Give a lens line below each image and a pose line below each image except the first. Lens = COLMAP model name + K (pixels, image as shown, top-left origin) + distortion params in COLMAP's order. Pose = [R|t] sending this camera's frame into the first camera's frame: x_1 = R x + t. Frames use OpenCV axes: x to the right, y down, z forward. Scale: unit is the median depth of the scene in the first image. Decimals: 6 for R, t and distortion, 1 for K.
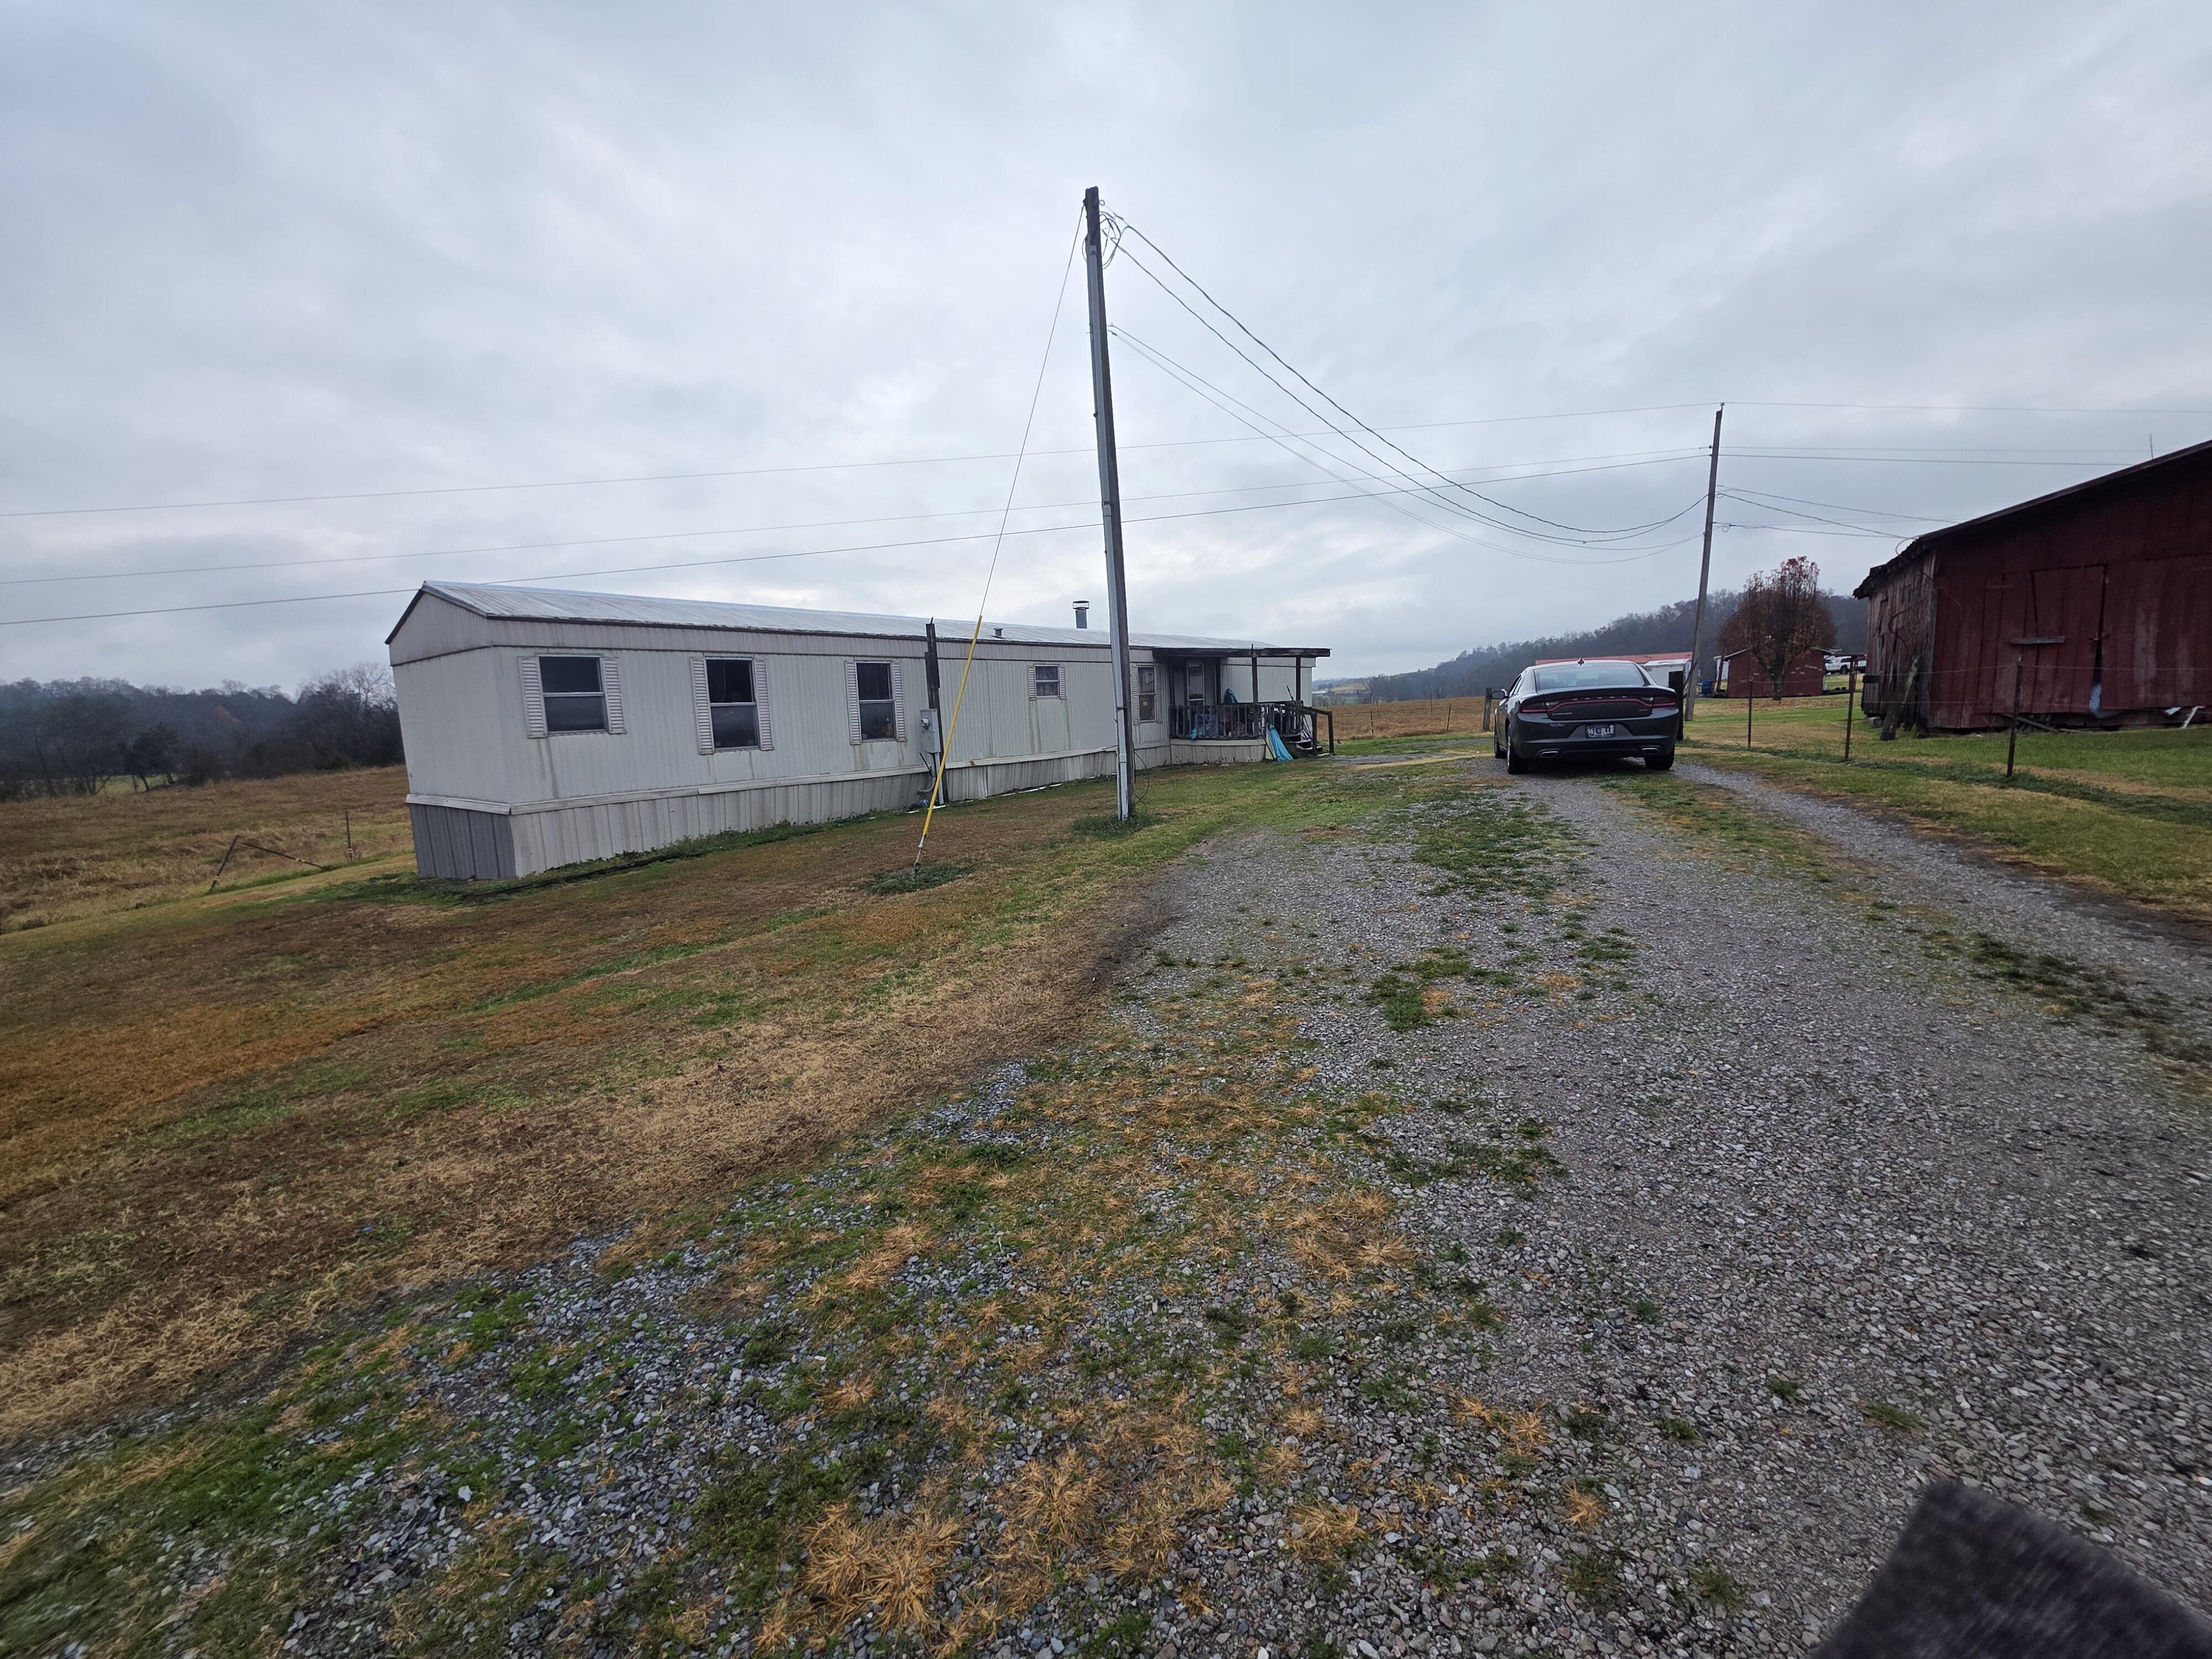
lens RADIAL K [[881.1, 0, 1113.9], [0, 881.1, 835.9], [0, 0, 1]] dist [-0.002663, -0.000127]
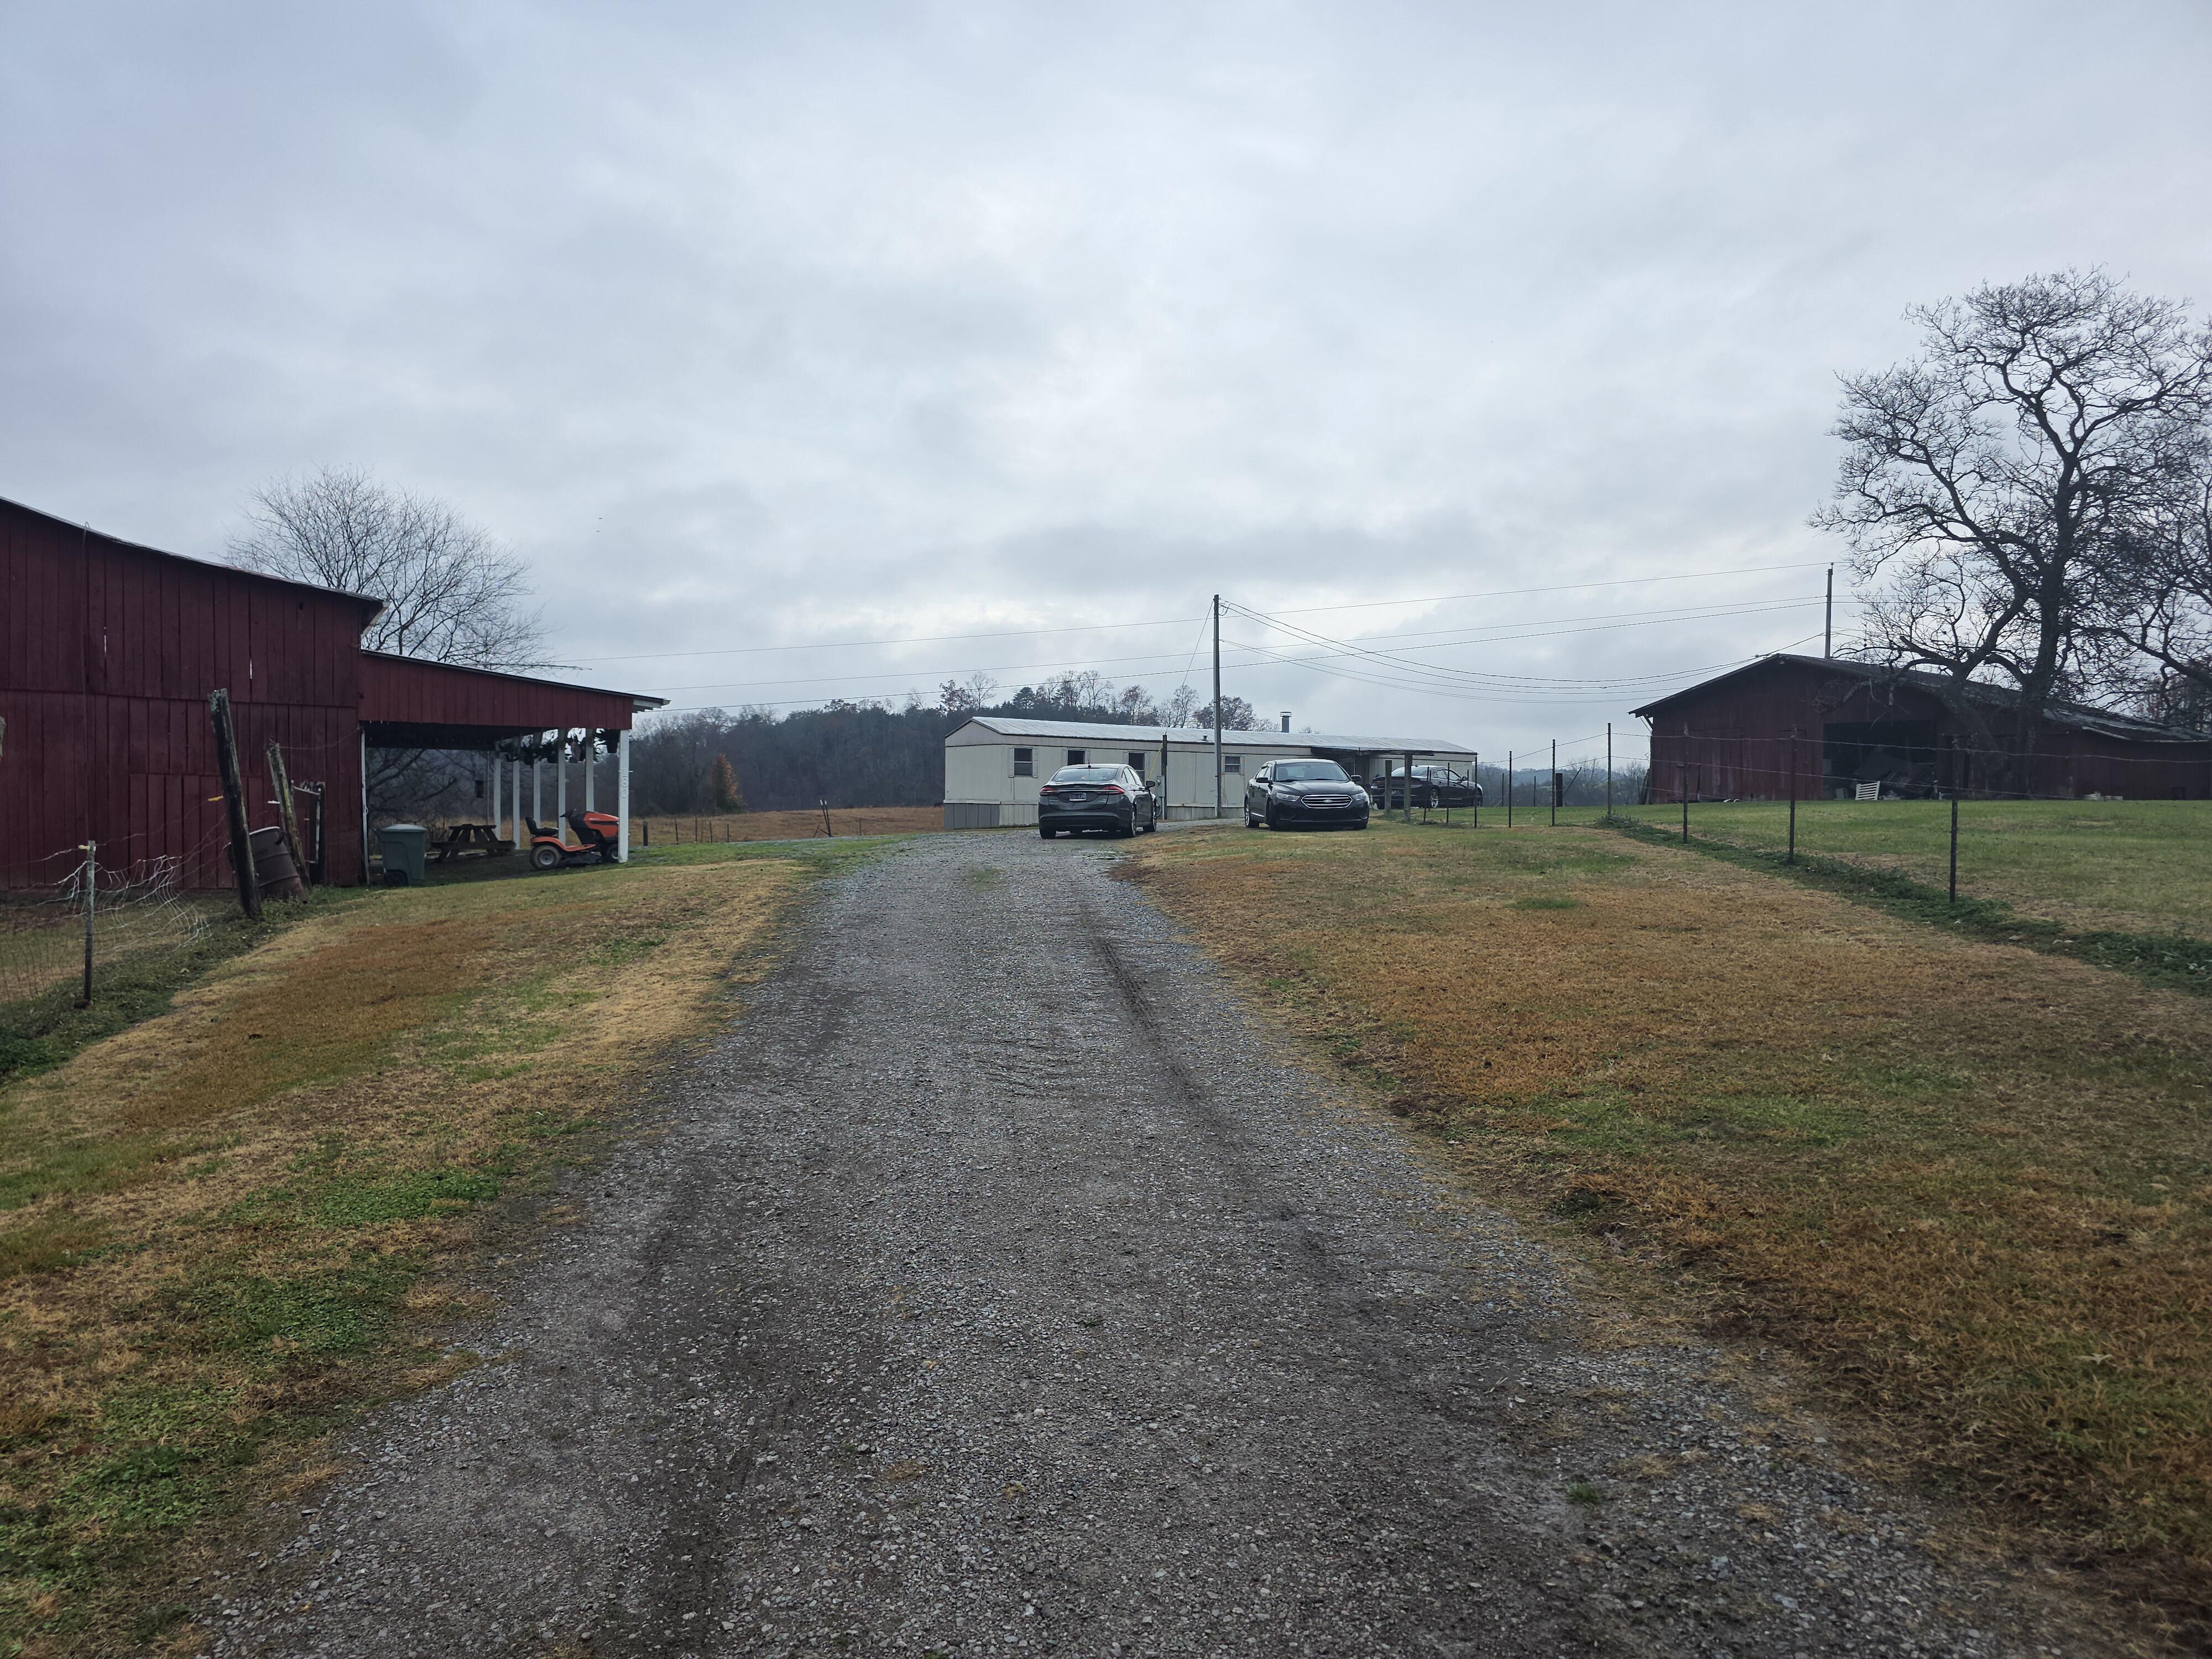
lens RADIAL K [[1484.3, 0, 1140.2], [0, 1484.3, 833.5], [0, 0, 1]] dist [0.048759, -0.038191]
pose [[0.949989, 0.056076, -0.307208, 1.390725], [-0.092344, 0.990195, -0.104813, 0.612009], [0.298318, 0.127940, 0.945853, -3.886955]]
